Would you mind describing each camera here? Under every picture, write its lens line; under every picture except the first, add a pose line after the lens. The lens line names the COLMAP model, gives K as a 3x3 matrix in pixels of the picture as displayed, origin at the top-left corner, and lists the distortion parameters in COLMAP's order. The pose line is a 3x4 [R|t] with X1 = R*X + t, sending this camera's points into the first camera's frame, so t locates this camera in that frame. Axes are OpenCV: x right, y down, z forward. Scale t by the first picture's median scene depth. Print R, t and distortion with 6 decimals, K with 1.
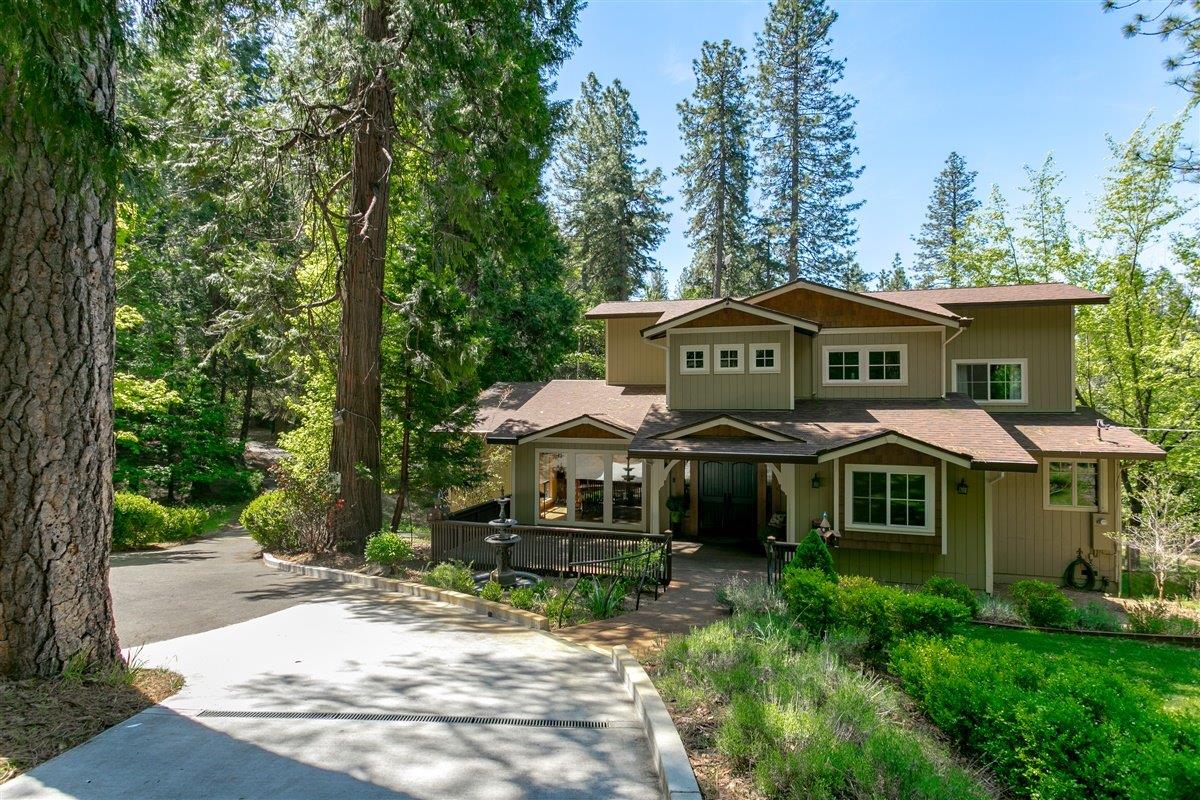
lens RADIAL K [[628.9, 0, 590.5], [0, 628.9, 392.6], [0, 0, 1]] dist [0.003714, -0.000239]
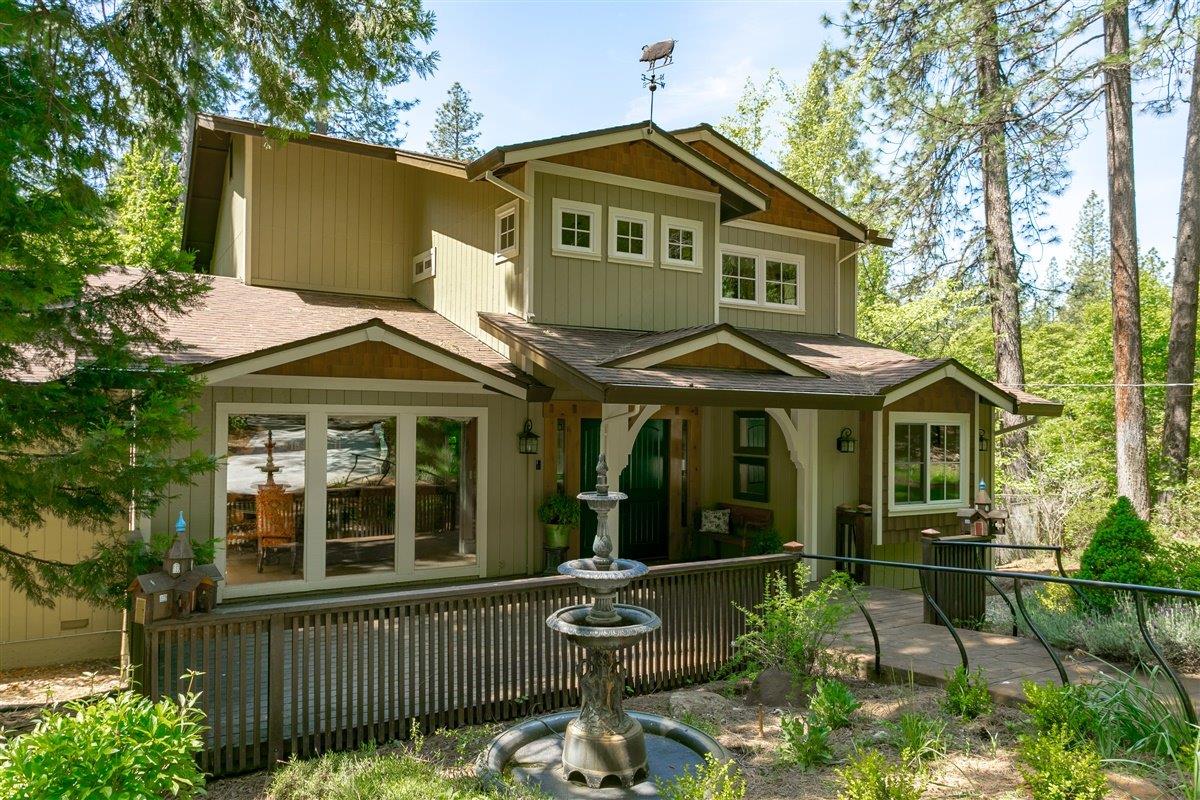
lens RADIAL K [[860.1, 0, 608.0], [0, 860.1, 402.3], [0, 0, 1]] dist [0.007735, 0.000009]
pose [[0.677936, 0.018952, 0.734877, -0.331830], [-0.021319, 0.999754, -0.006116, 0.092540], [-0.734812, -0.011521, 0.678173, 0.498433]]
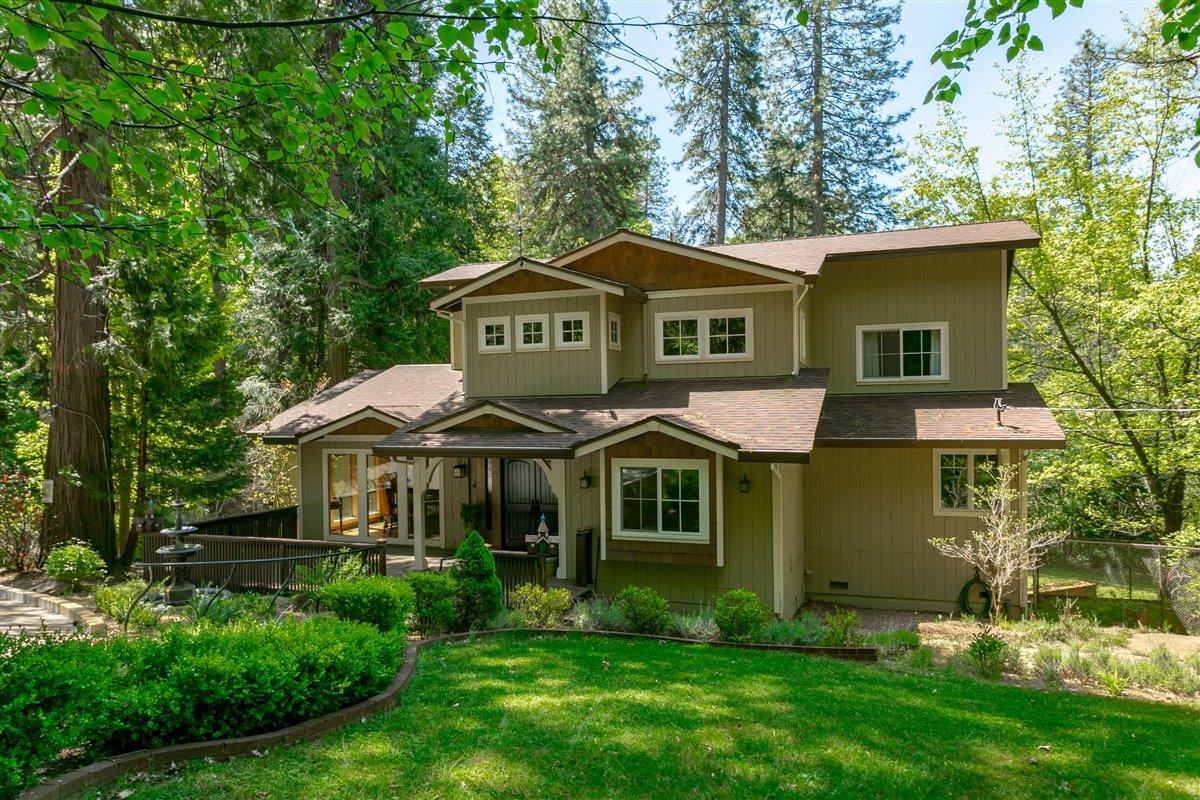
lens RADIAL K [[860.1, 0, 590.5], [0, 860.1, 408.4], [0, 0, 1]] dist [0.007735, 0.000009]
pose [[0.996329, -0.020328, -0.083161, 0.376829], [0.022680, 0.999366, 0.027434, 0.014052], [0.082550, -0.029219, 0.996158, -0.089701]]
